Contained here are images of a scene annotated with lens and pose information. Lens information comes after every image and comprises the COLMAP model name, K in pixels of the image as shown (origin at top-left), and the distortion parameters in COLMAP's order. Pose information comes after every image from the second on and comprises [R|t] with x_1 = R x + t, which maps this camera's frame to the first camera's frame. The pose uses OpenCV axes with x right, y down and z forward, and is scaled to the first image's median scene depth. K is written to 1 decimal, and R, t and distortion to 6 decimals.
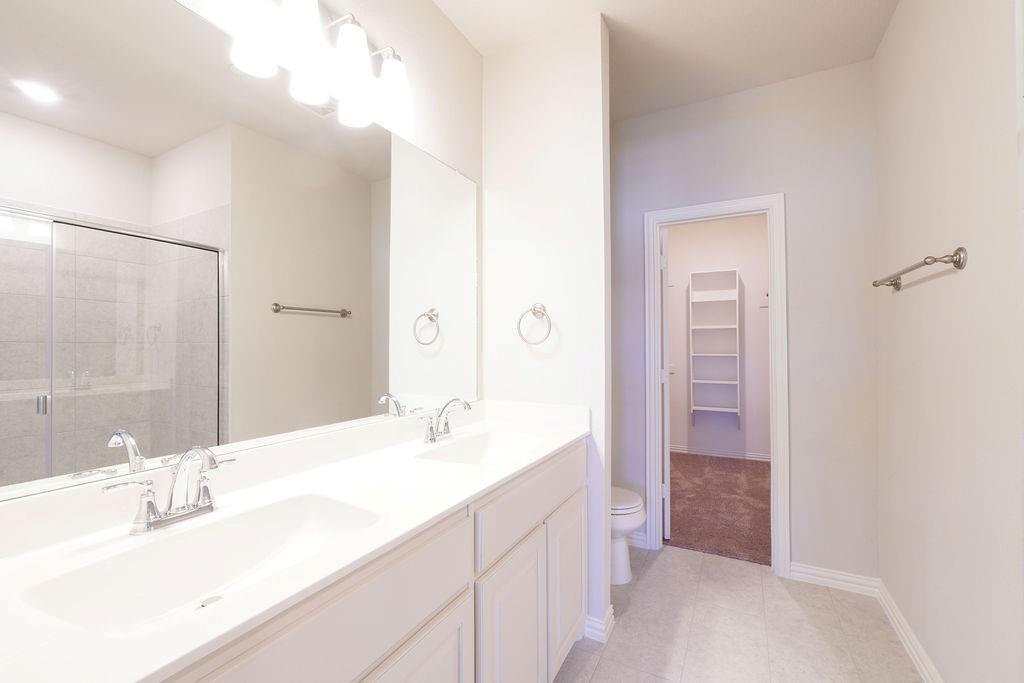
lens RADIAL K [[424.1, 0, 516.8], [0, 424.1, 340.4], [0, 0, 1]] dist [-0.011342, 0.001616]
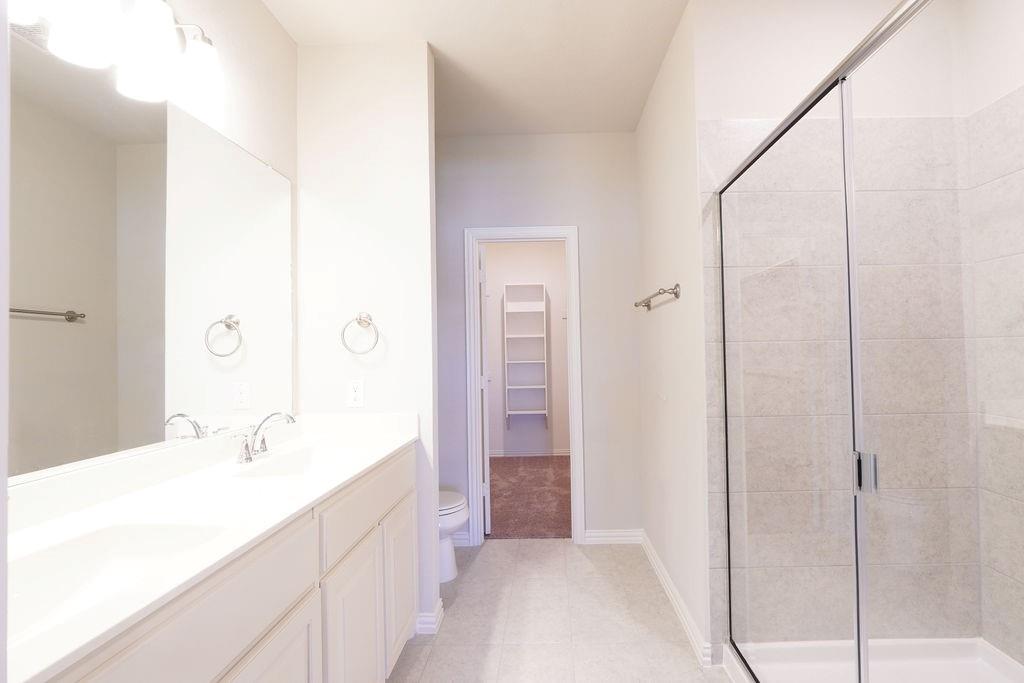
lens RADIAL K [[452.0, 0, 514.7], [0, 452.0, 341.8], [0, 0, 1]] dist [-0.015751, 0.001803]
pose [[0.916391, -0.002821, 0.400274, -0.051938], [0.009592, 0.999843, -0.014913, 0.000171], [-0.400169, 0.017506, 0.916274, -0.112505]]
